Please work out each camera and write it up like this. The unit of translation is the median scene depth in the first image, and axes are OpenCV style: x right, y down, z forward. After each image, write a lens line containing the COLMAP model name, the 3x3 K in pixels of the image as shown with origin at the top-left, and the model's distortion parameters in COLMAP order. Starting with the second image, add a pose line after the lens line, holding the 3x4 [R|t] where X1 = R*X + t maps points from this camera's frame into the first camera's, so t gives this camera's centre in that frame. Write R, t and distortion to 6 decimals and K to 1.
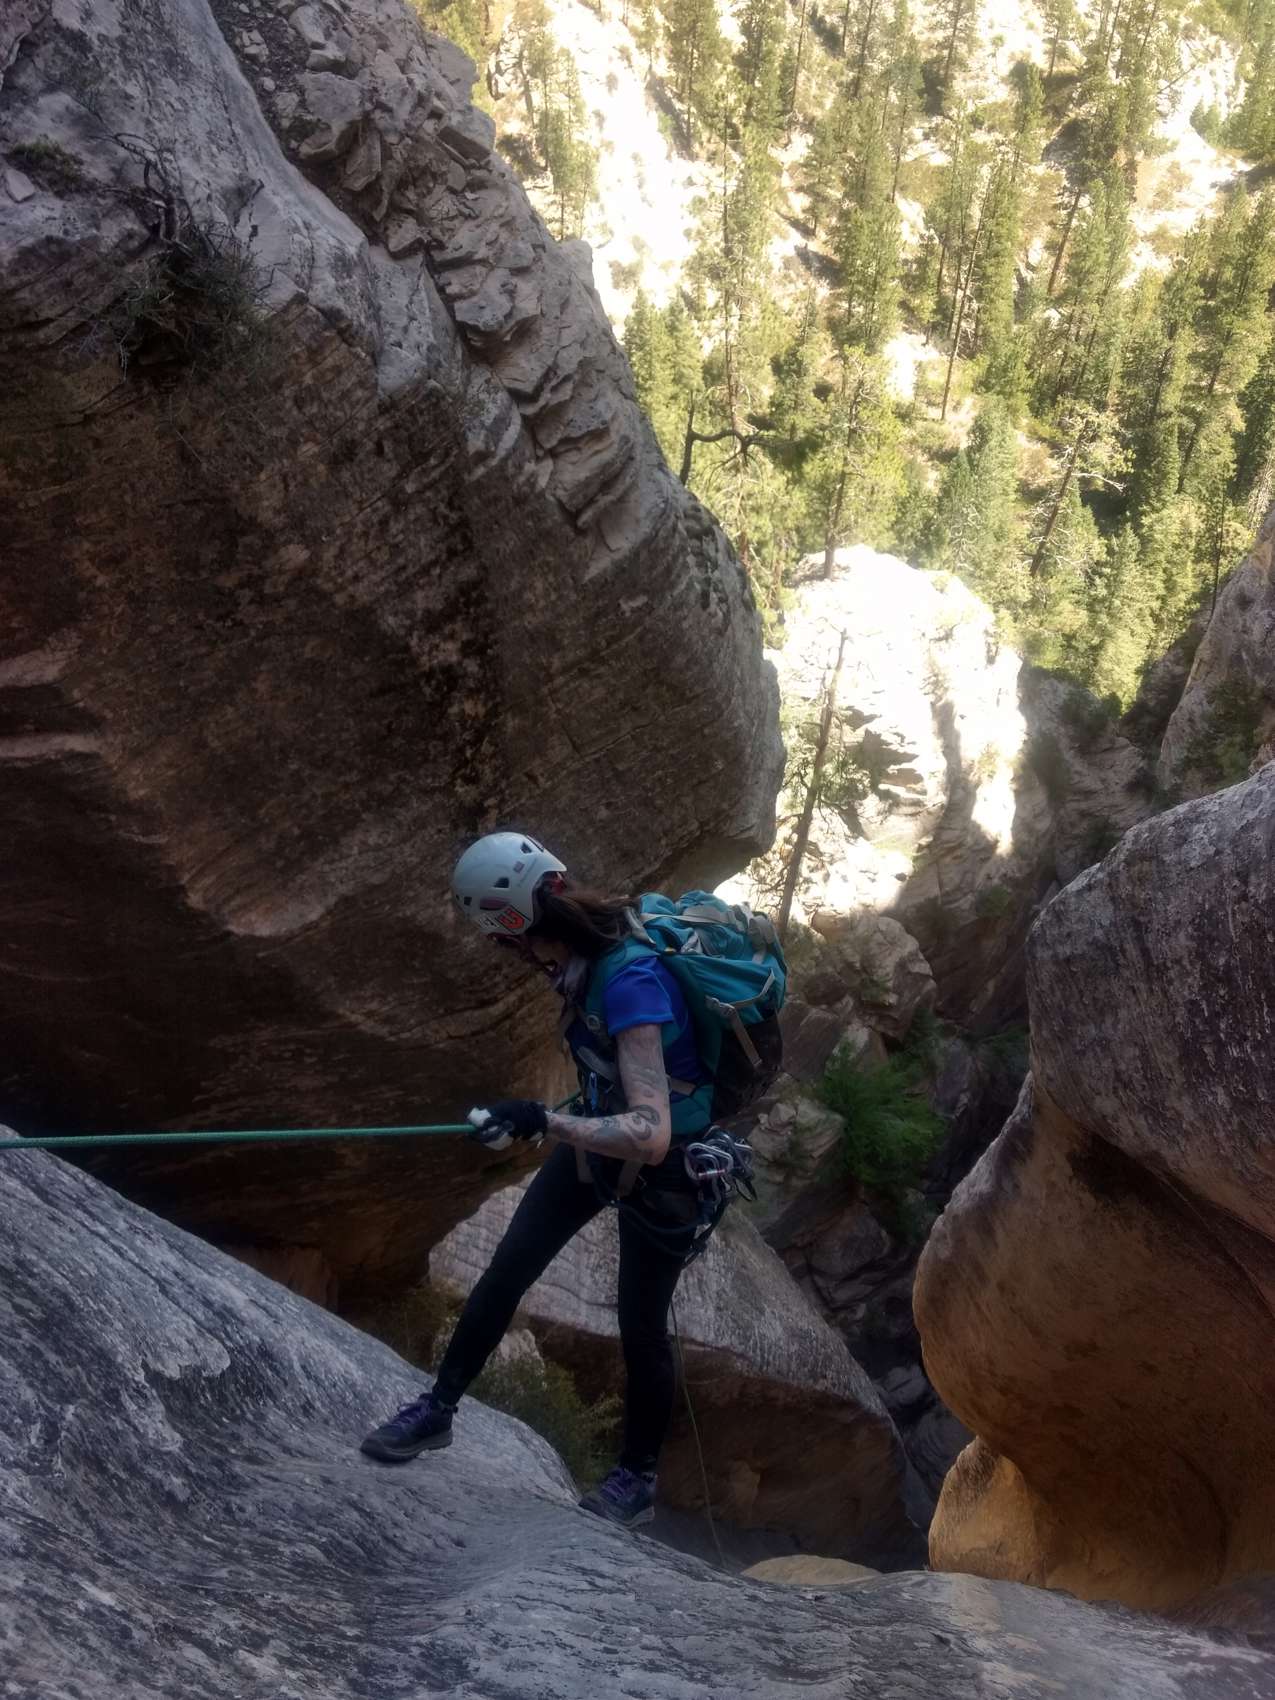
lens RADIAL K [[1328.1, 0, 656.7], [0, 1328.1, 849.2], [0, 0, 1]] dist [0.013129, 0.006081]
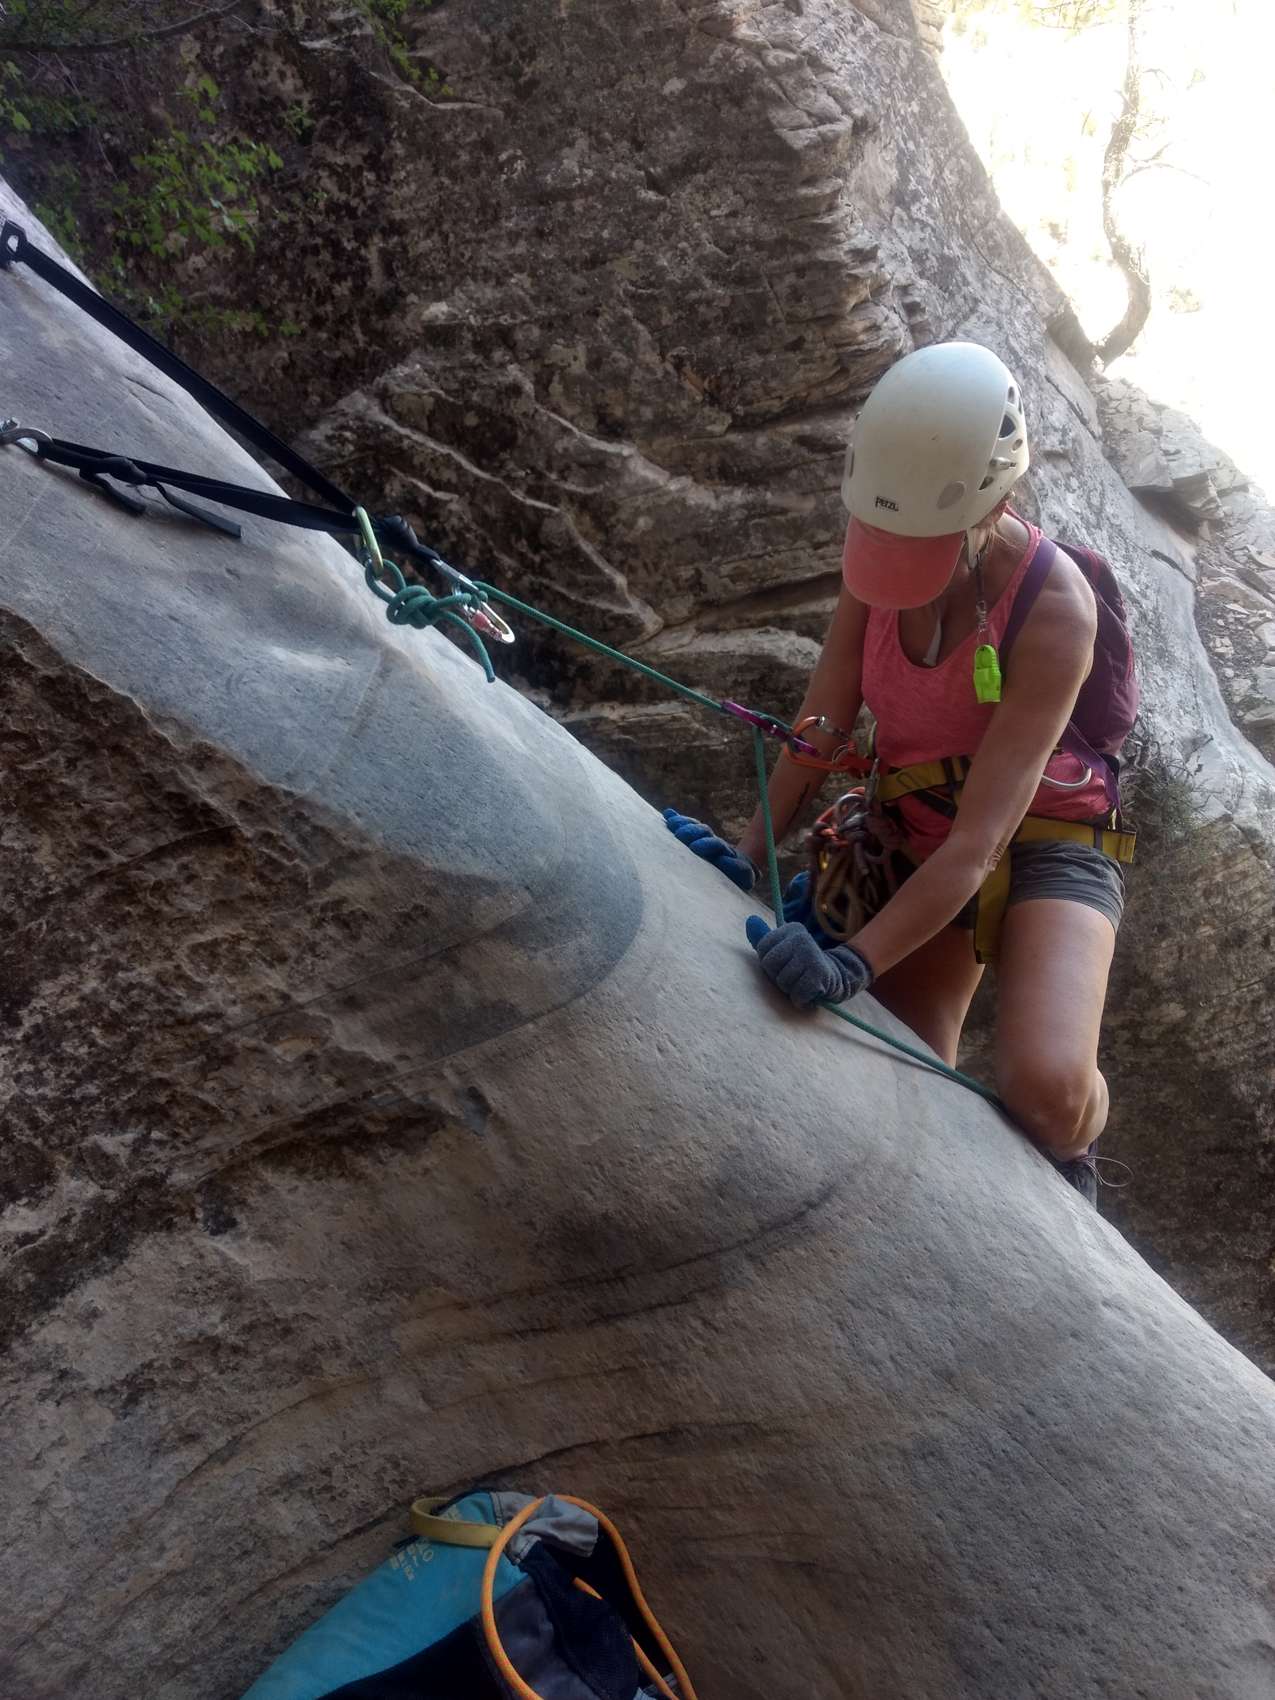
lens RADIAL K [[1290.1, 0, 693.8], [0, 1290.1, 858.9], [0, 0, 1]] dist [0.001463, -0.001389]
pose [[0.819654, 0.119673, -0.560220, 0.006971], [-0.319607, 0.907119, -0.273837, 0.097470], [0.475415, 0.403502, 0.781771, -0.148560]]
